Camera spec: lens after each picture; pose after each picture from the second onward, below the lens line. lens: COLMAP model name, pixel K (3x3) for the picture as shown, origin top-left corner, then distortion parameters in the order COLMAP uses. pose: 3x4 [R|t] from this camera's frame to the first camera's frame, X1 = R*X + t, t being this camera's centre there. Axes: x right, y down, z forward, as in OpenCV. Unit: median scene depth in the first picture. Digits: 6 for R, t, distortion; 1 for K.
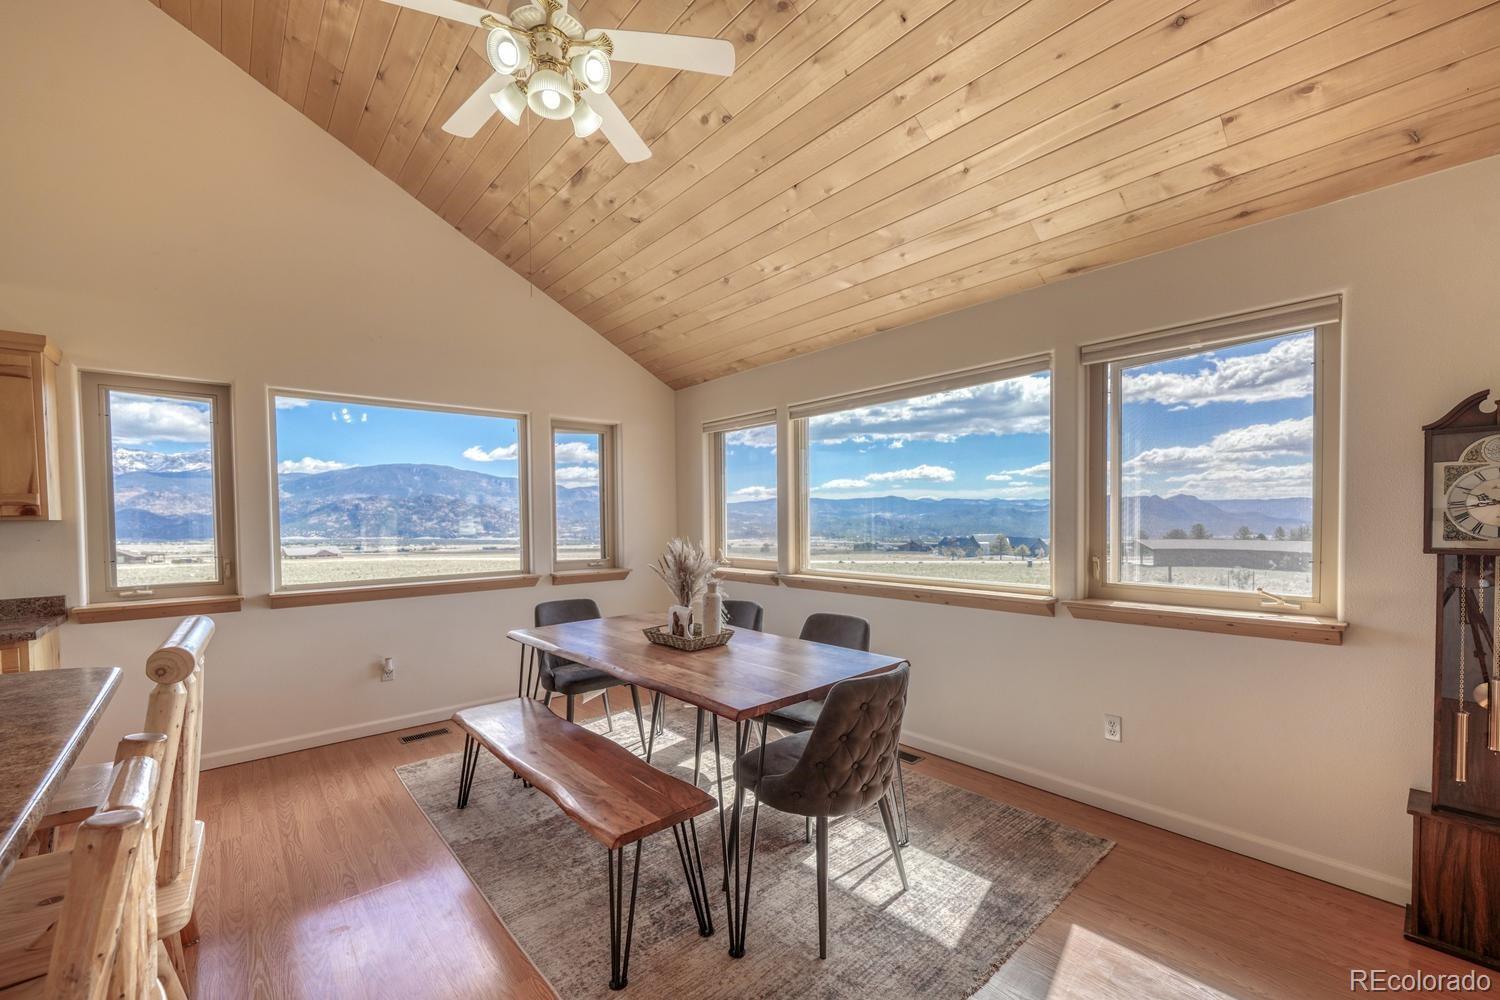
lens RADIAL K [[606.9, 0, 753.0], [0, 606.9, 535.3], [0, 0, 1]] dist [0.000332, 0.000056]
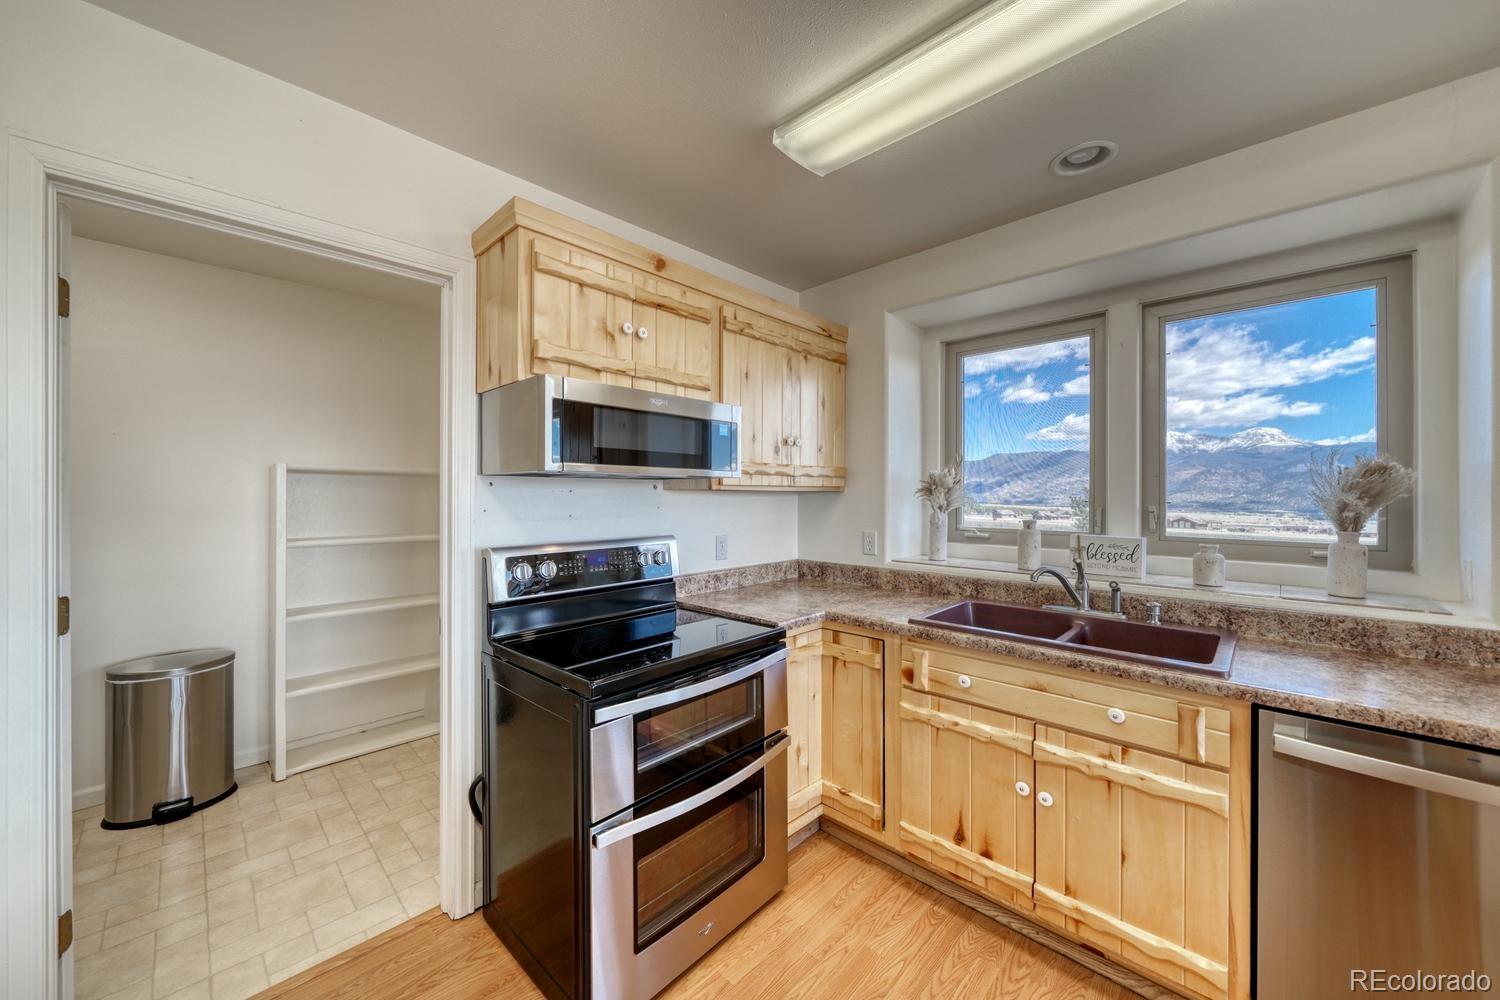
lens RADIAL K [[545.0, 0, 741.2], [0, 545.0, 496.9], [0, 0, 1]] dist [-0.000260, 0.000028]
pose [[0.084394, 0.014225, -0.996331, -0.732005], [-0.032518, 0.999405, 0.011514, 0.005256], [0.995902, 0.031427, 0.084806, 0.145429]]
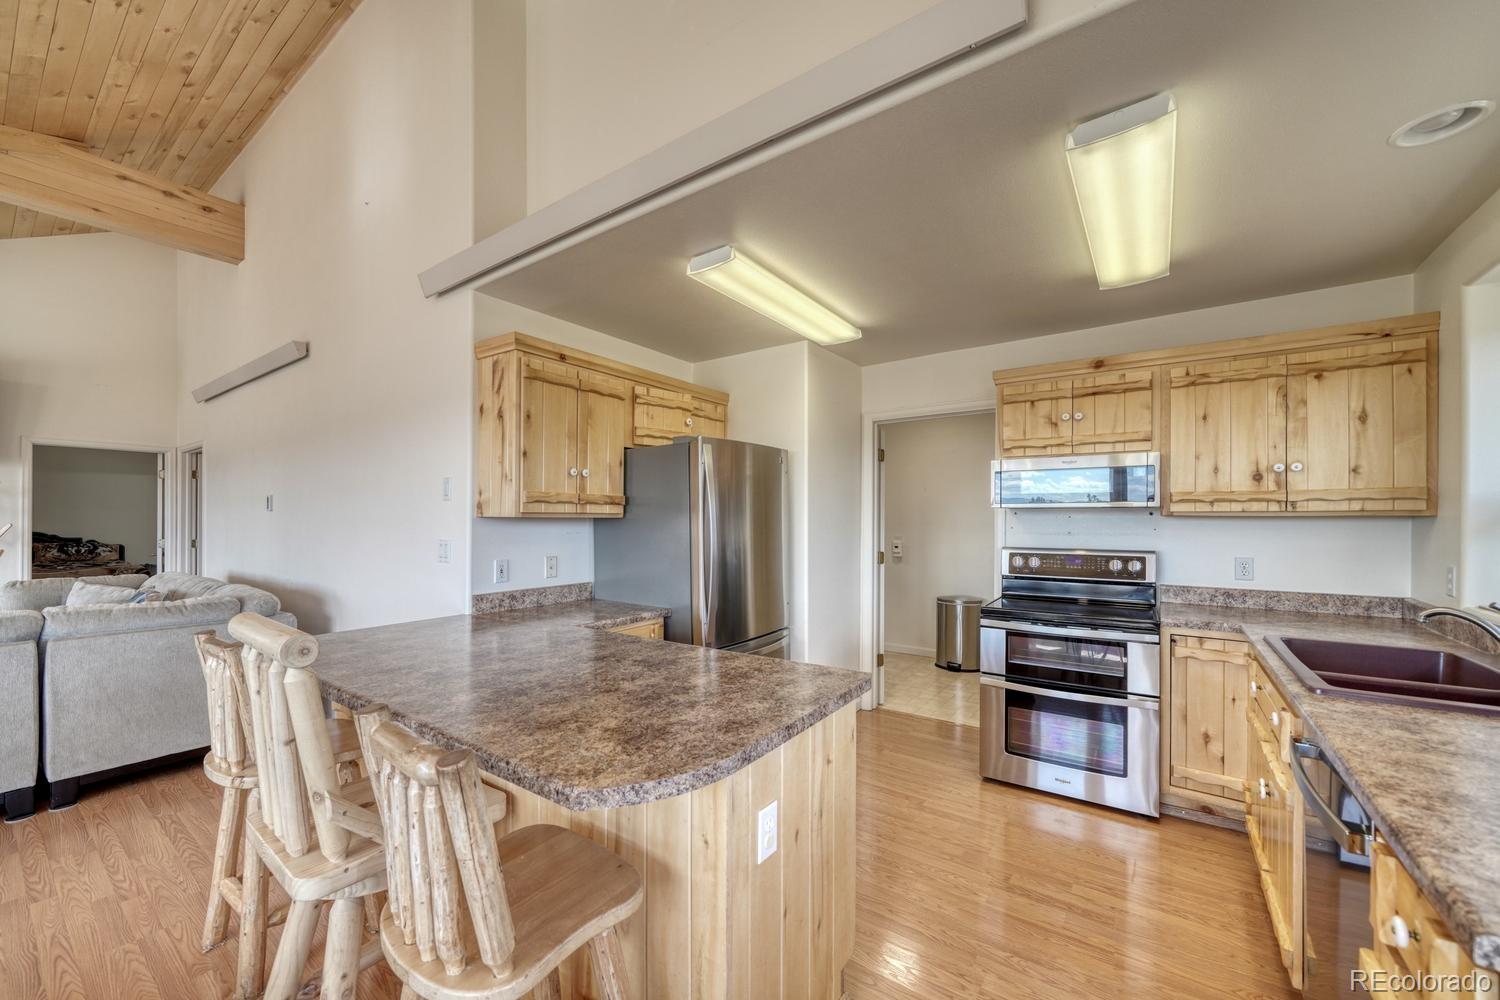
lens RADIAL K [[581.3, 0, 741.2], [0, 581.3, 517.2], [0, 0, 1]] dist [-0.000070, -0.000105]
pose [[-0.973400, 0.008632, -0.228948, -0.570273], [0.001454, 0.999503, 0.031503, -0.019056], [0.229106, 0.030332, -0.972929, 0.821301]]
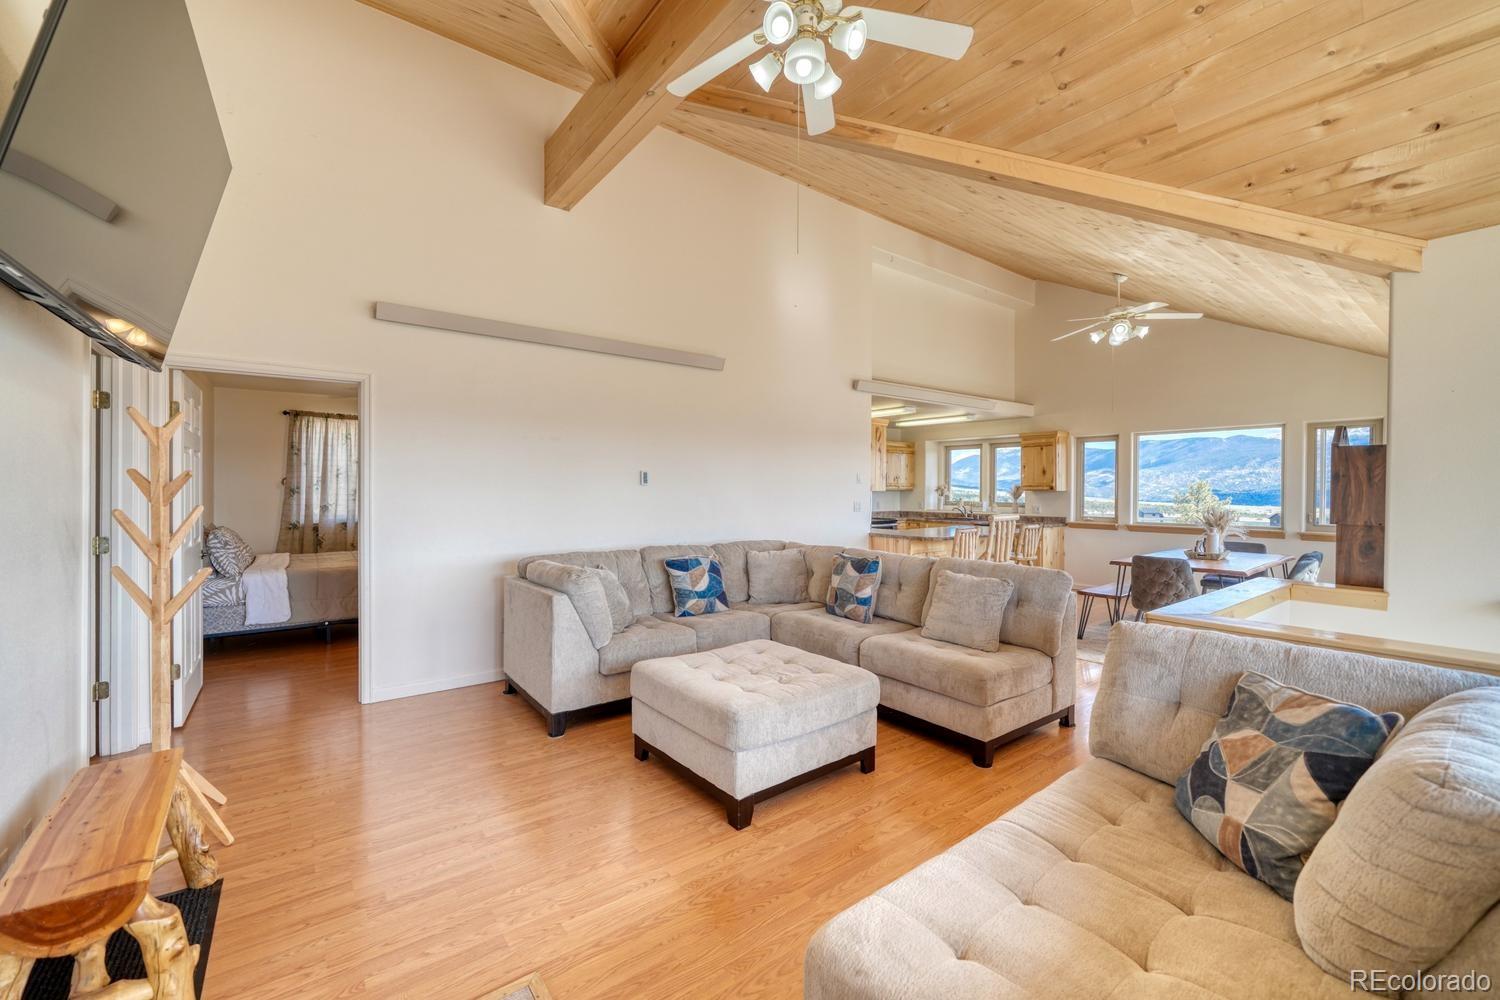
lens RADIAL K [[606.4, 0, 738.8], [0, 606.4, 493.8], [0, 0, 1]] dist [0.000780, 0.000047]
pose [[-0.067558, 0.017680, -0.997559, 1.521888], [-0.034176, 0.999215, 0.020024, -0.011635], [0.997130, 0.035446, -0.066901, -0.296811]]
